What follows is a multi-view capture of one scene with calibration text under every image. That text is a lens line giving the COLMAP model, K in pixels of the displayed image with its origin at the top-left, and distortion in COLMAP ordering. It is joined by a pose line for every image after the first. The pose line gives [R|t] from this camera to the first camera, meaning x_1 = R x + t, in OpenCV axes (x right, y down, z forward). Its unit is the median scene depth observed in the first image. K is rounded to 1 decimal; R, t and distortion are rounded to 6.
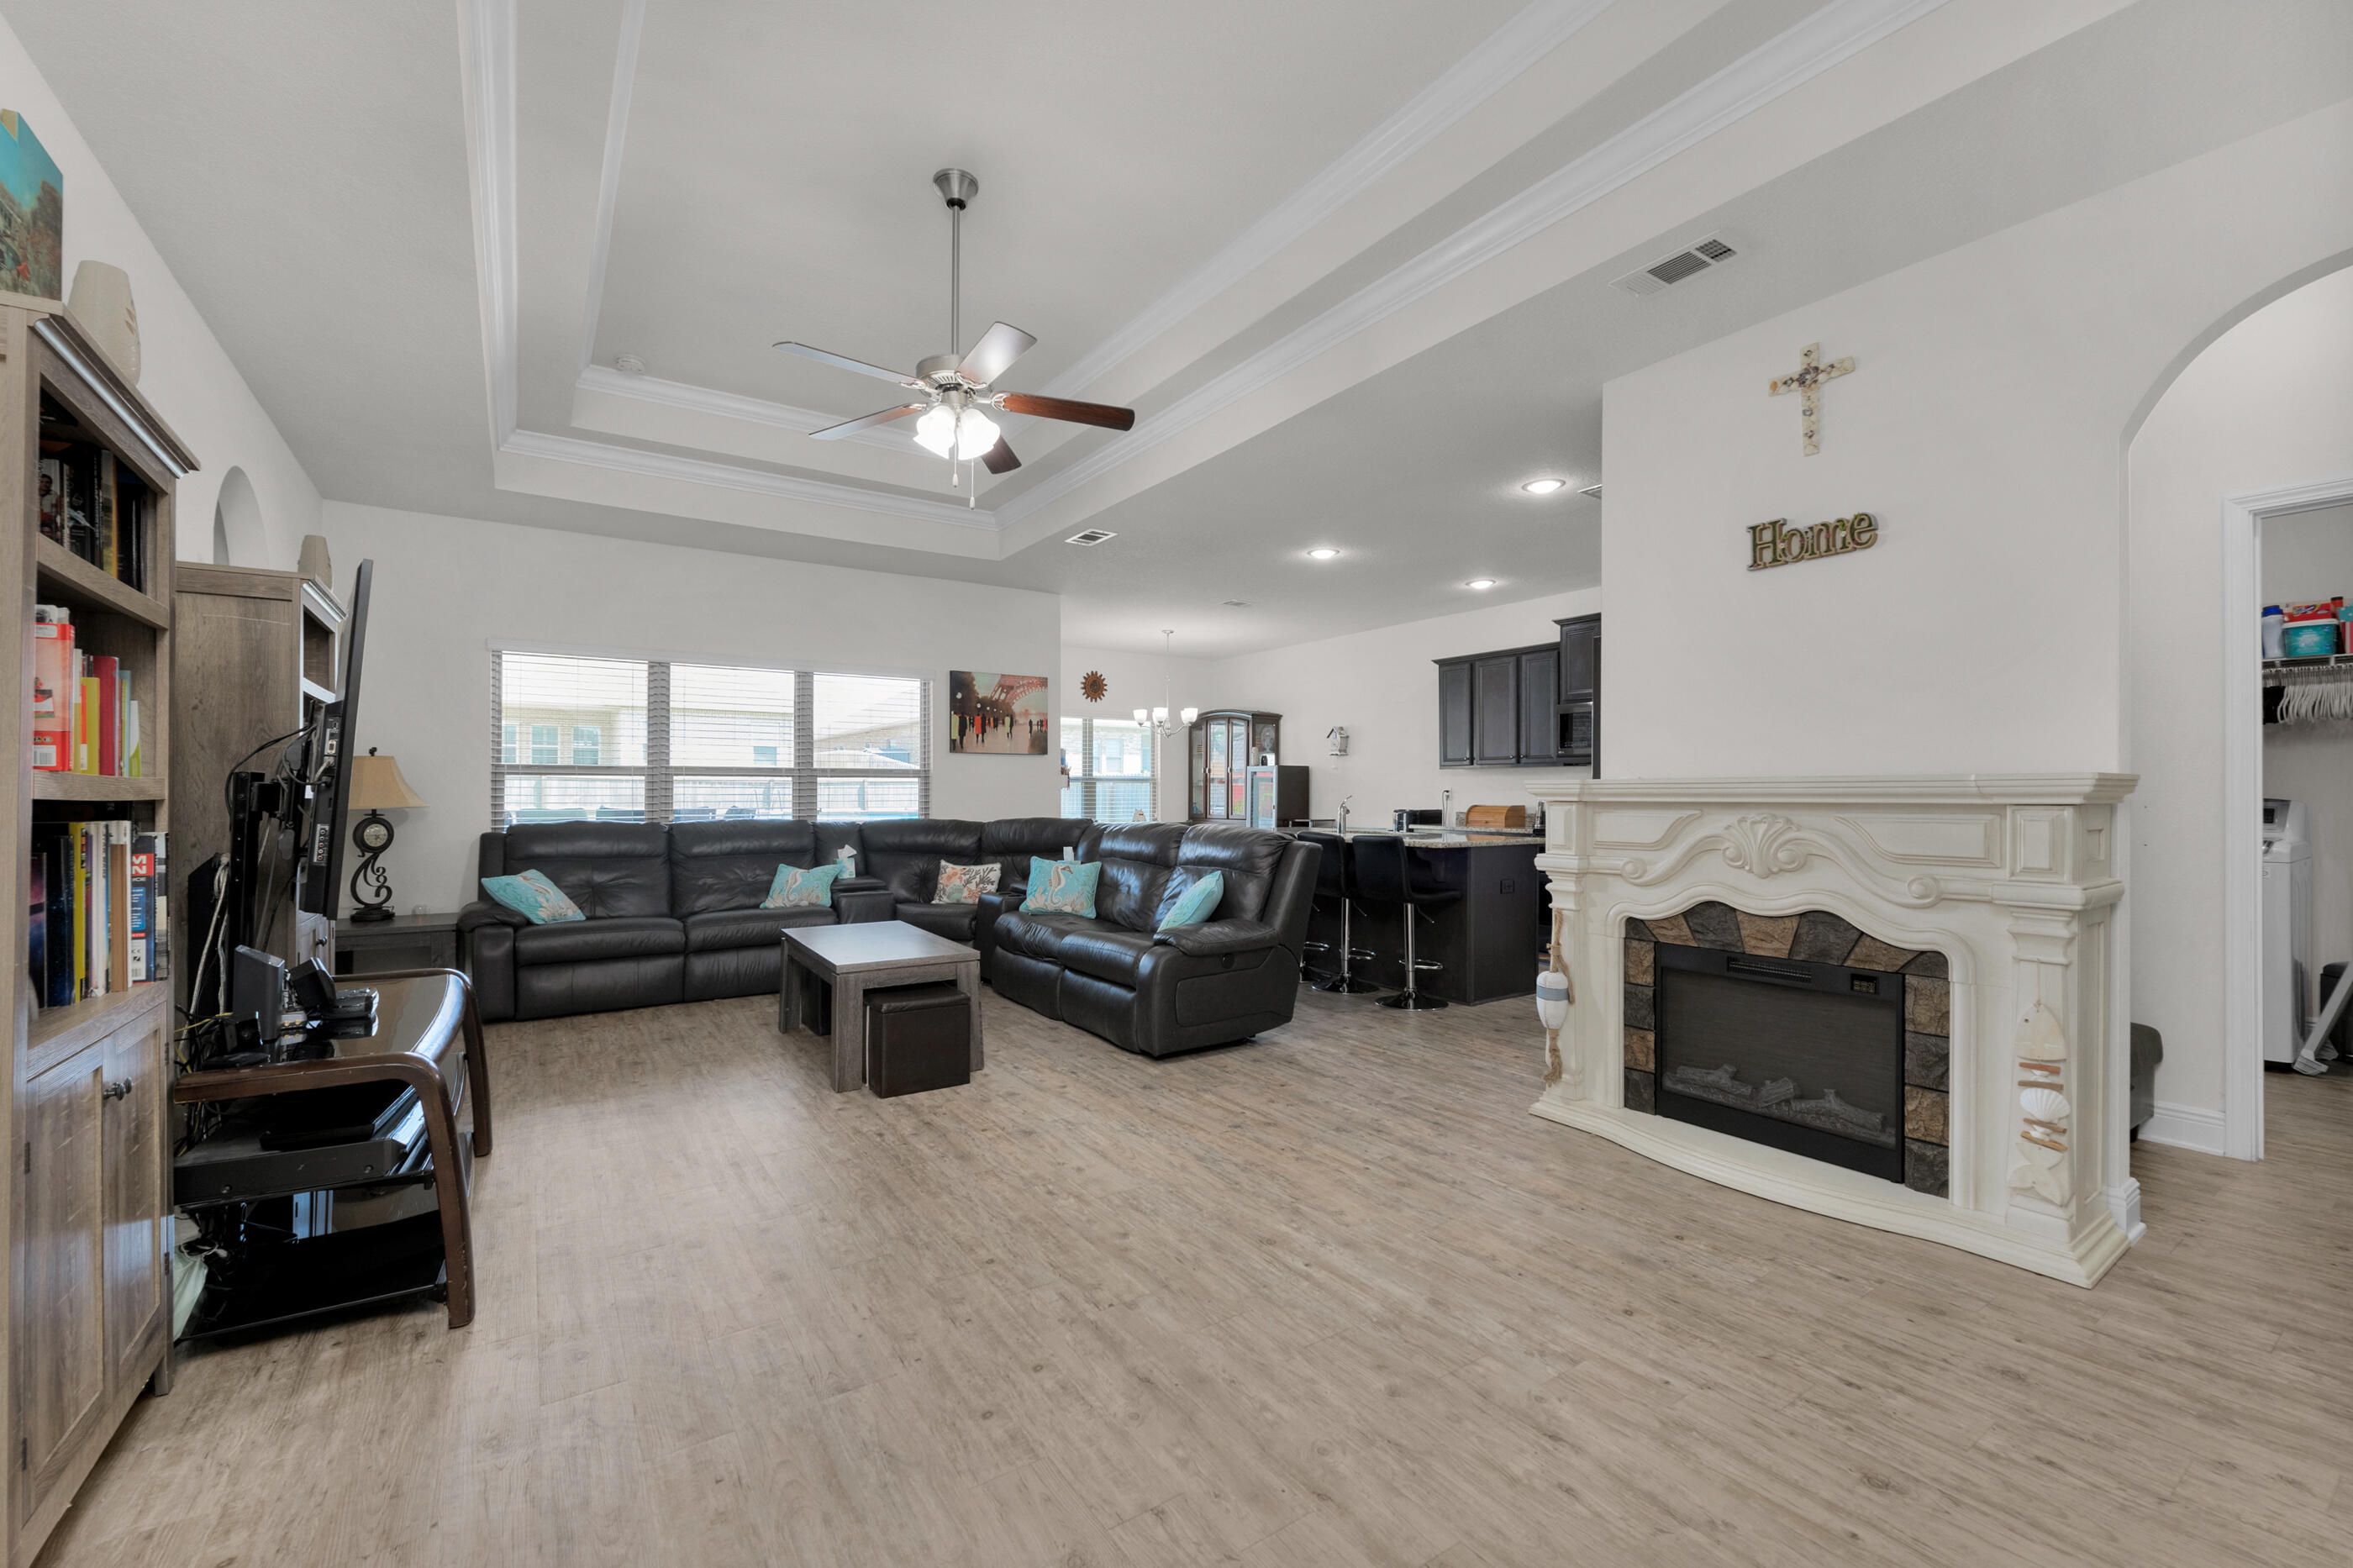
lens RADIAL K [[993.0, 0, 1190.8], [0, 993.0, 825.3], [0, 0, 1]] dist [-0.010525, -0.000036]
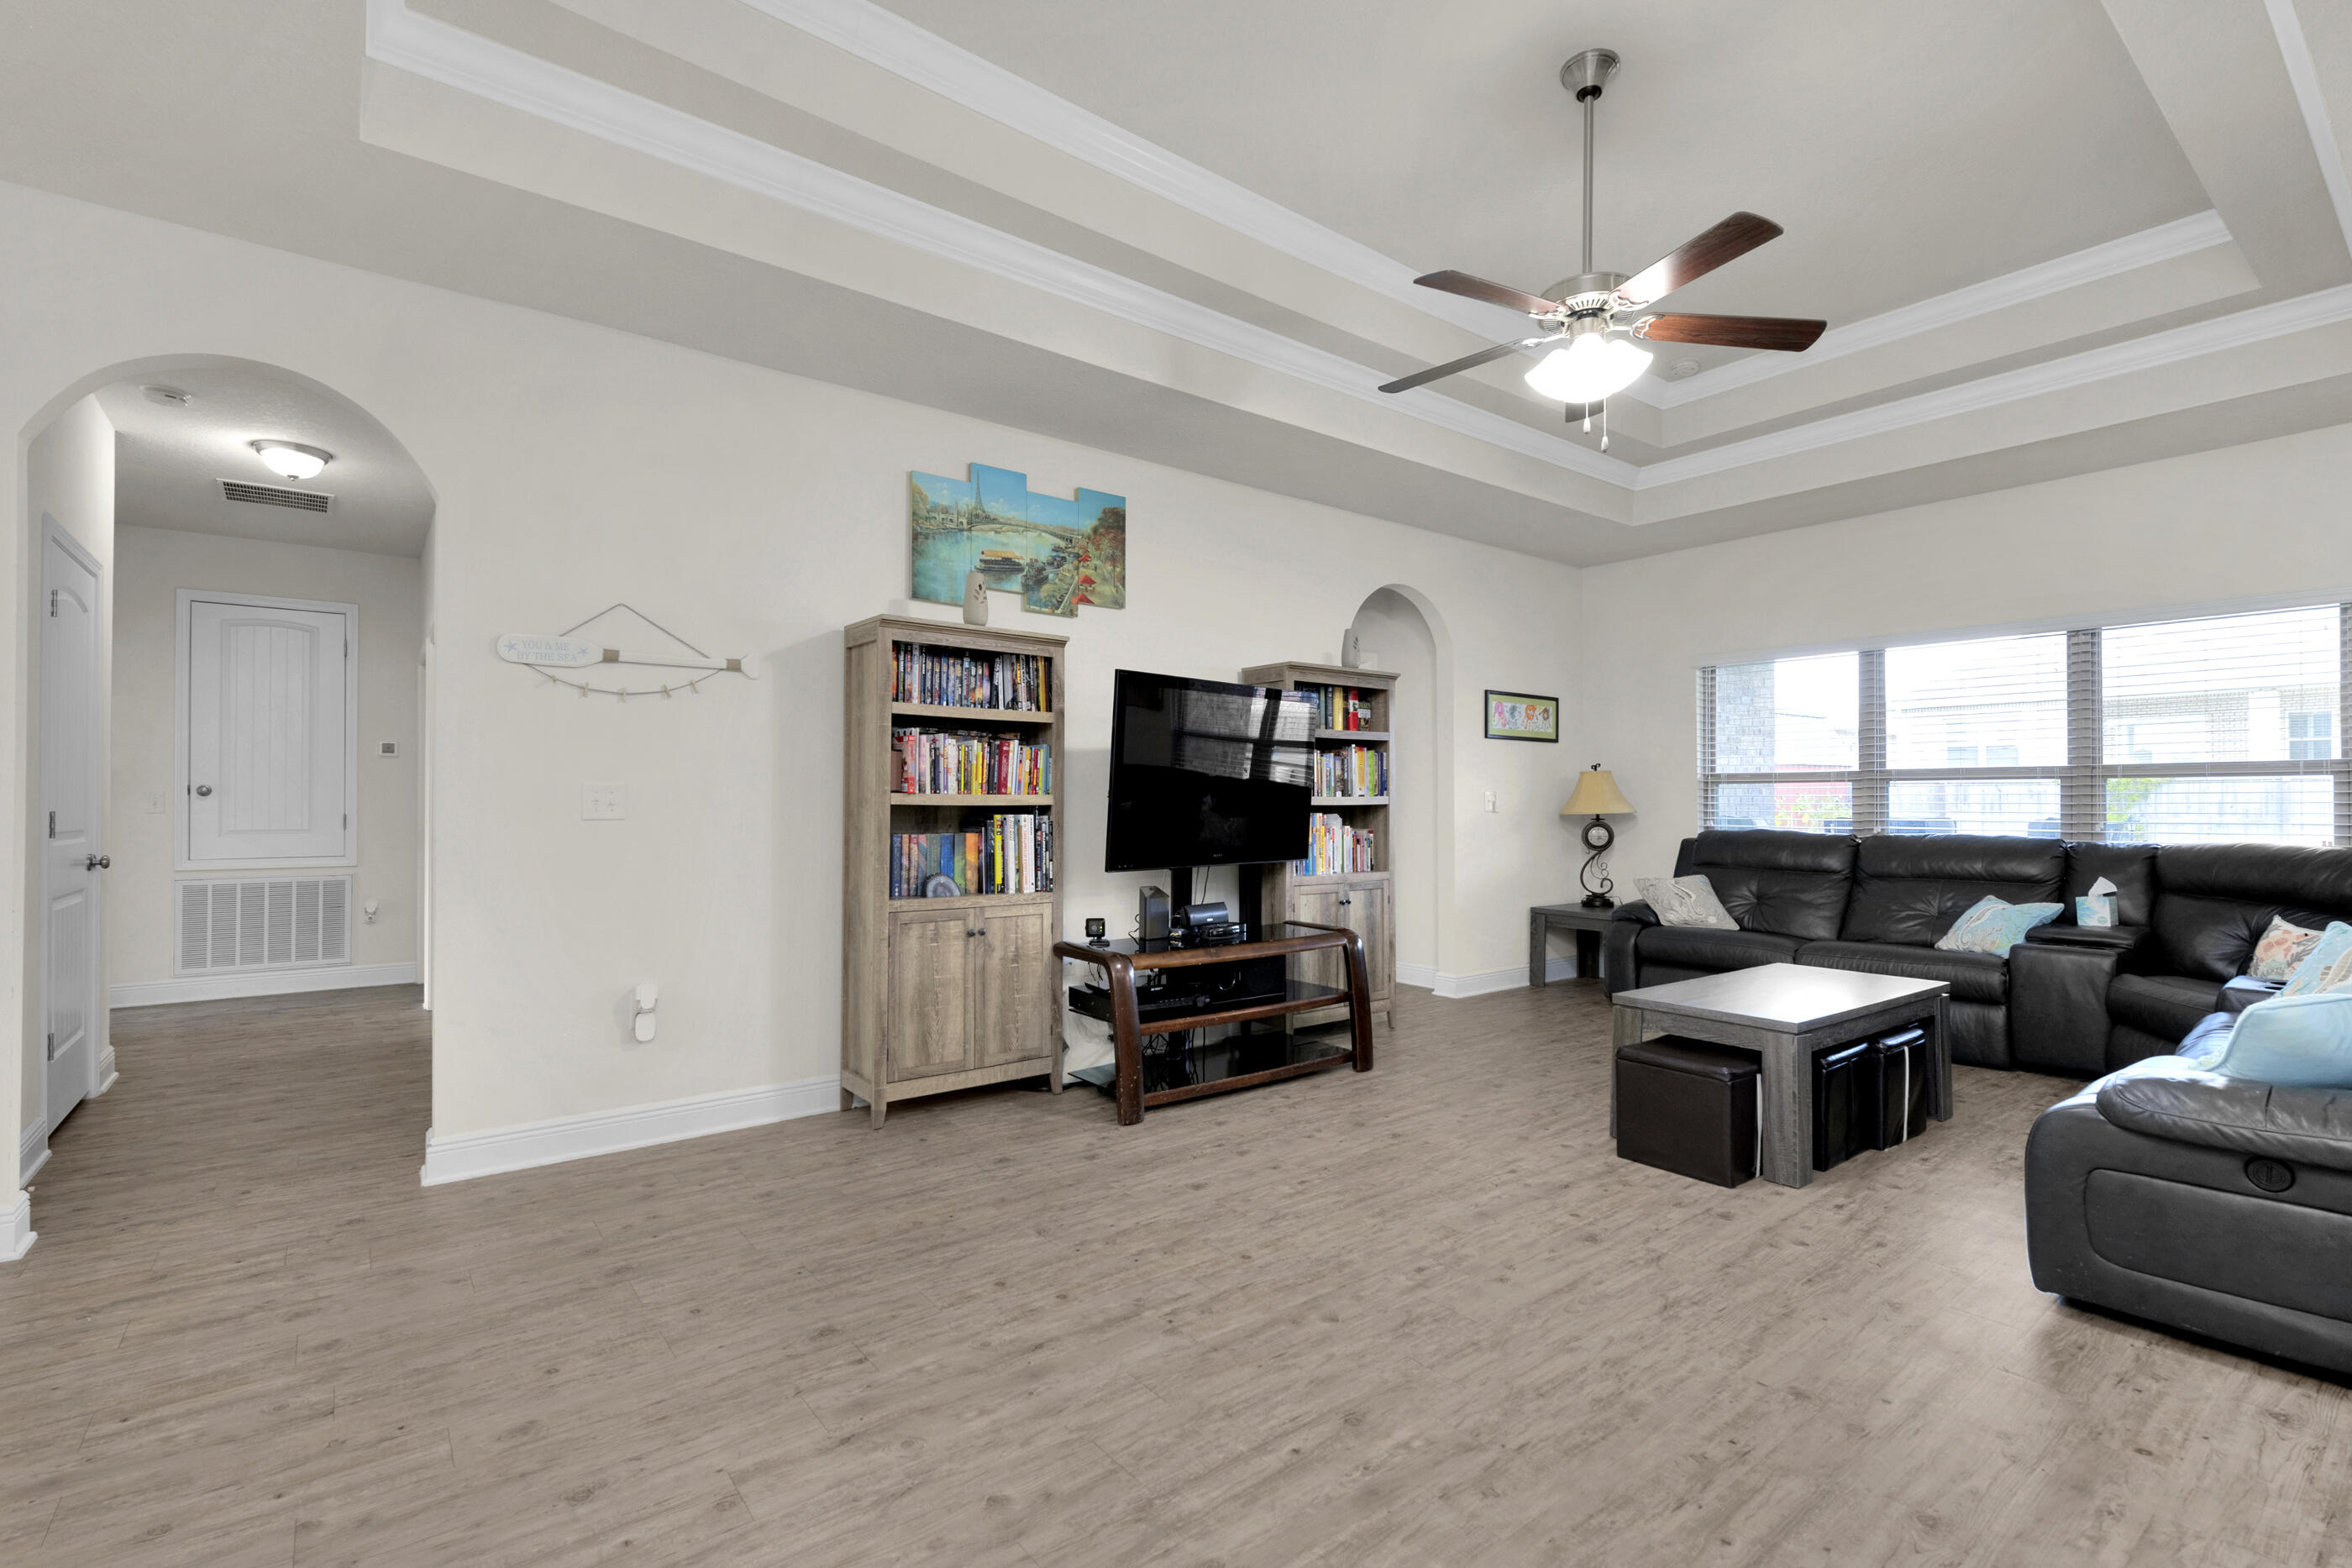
lens RADIAL K [[1038.4, 0, 1171.2], [0, 1038.4, 793.6], [0, 0, 1]] dist [0.001136, -0.001513]
pose [[0.049709, -0.007323, -0.998737, 0.633952], [-0.030848, 0.999485, -0.008863, -0.021540], [0.998287, 0.031250, 0.049457, 0.617217]]
